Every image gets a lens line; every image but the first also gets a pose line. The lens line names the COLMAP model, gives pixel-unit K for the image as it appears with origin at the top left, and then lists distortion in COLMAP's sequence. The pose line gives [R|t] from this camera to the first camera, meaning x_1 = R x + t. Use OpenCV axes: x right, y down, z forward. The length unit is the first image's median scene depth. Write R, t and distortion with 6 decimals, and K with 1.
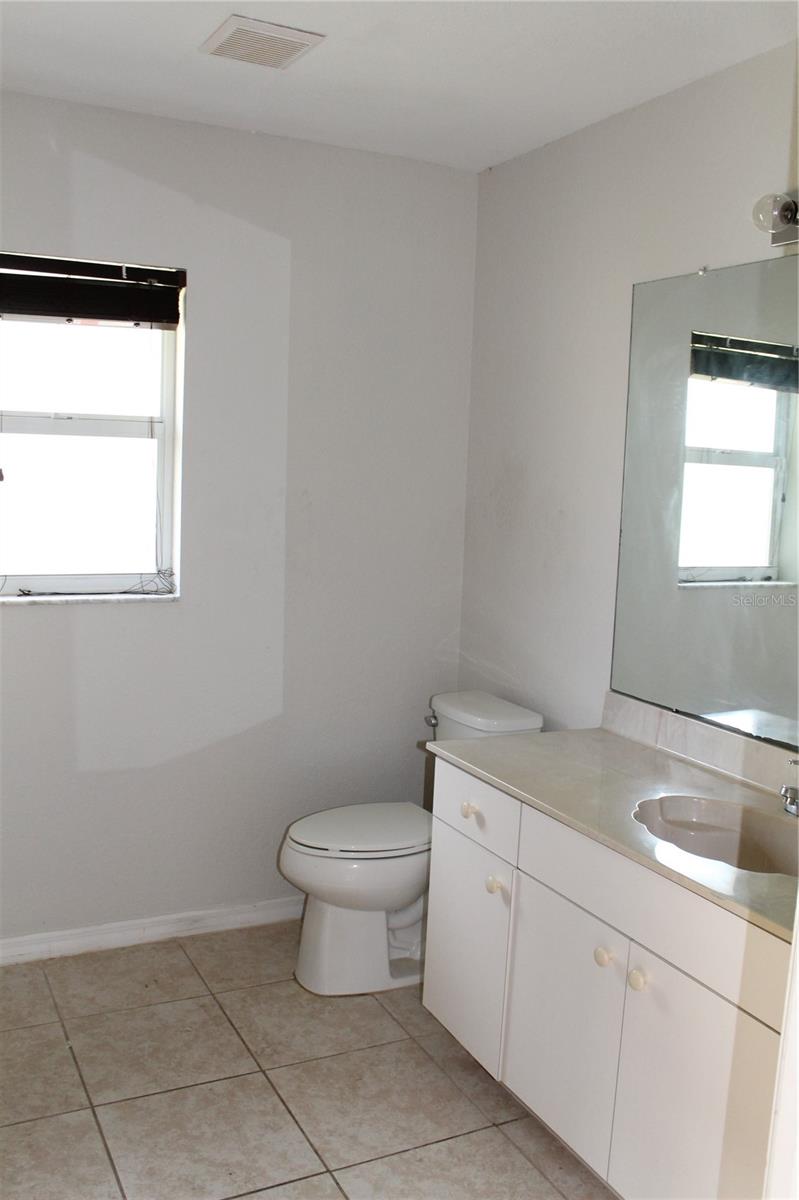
lens RADIAL K [[1010.1, 0, 402.0], [0, 1010.1, 597.9], [0, 0, 1]] dist [-0.157612, 0.132745]
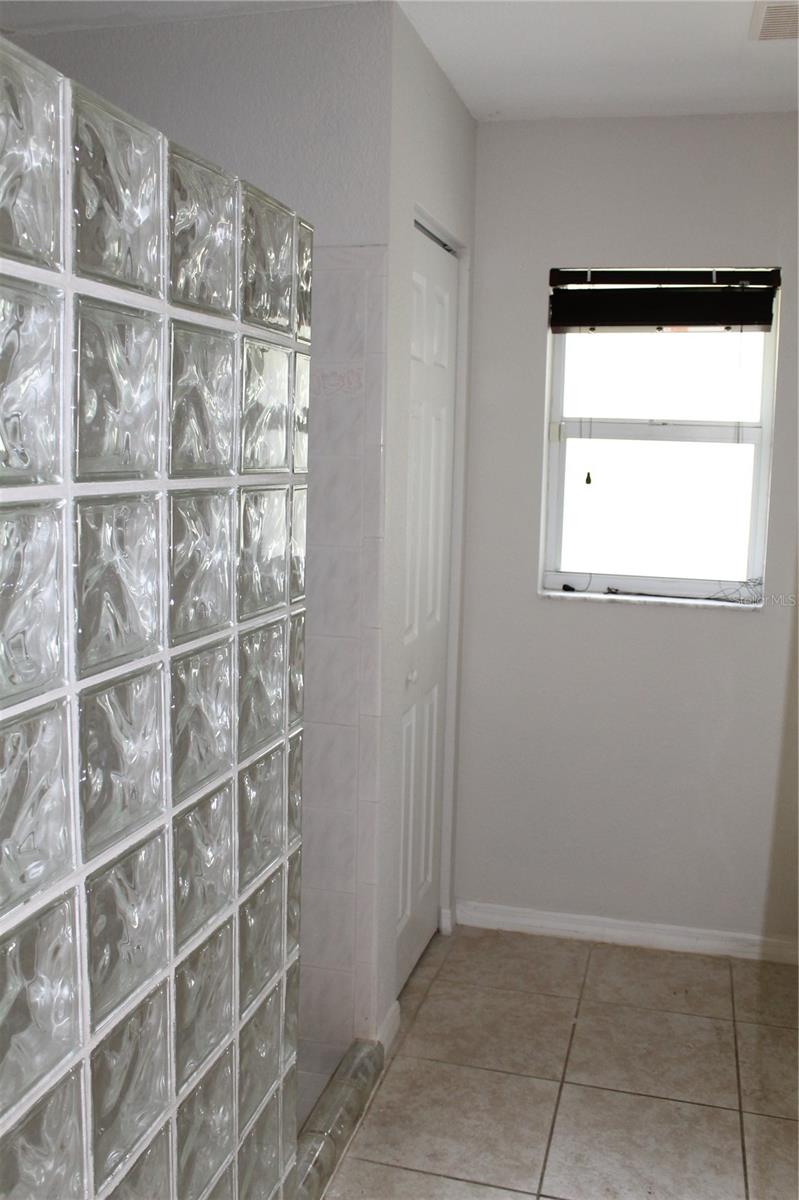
lens RADIAL K [[1010.1, 0, 402.0], [0, 1010.1, 597.9], [0, 0, 1]] dist [-0.157612, 0.132745]
pose [[0.758180, 0.073651, -0.647872, 0.157273], [-0.080267, 0.996585, 0.019360, -0.000842], [0.647086, 0.037325, 0.761503, 0.054155]]
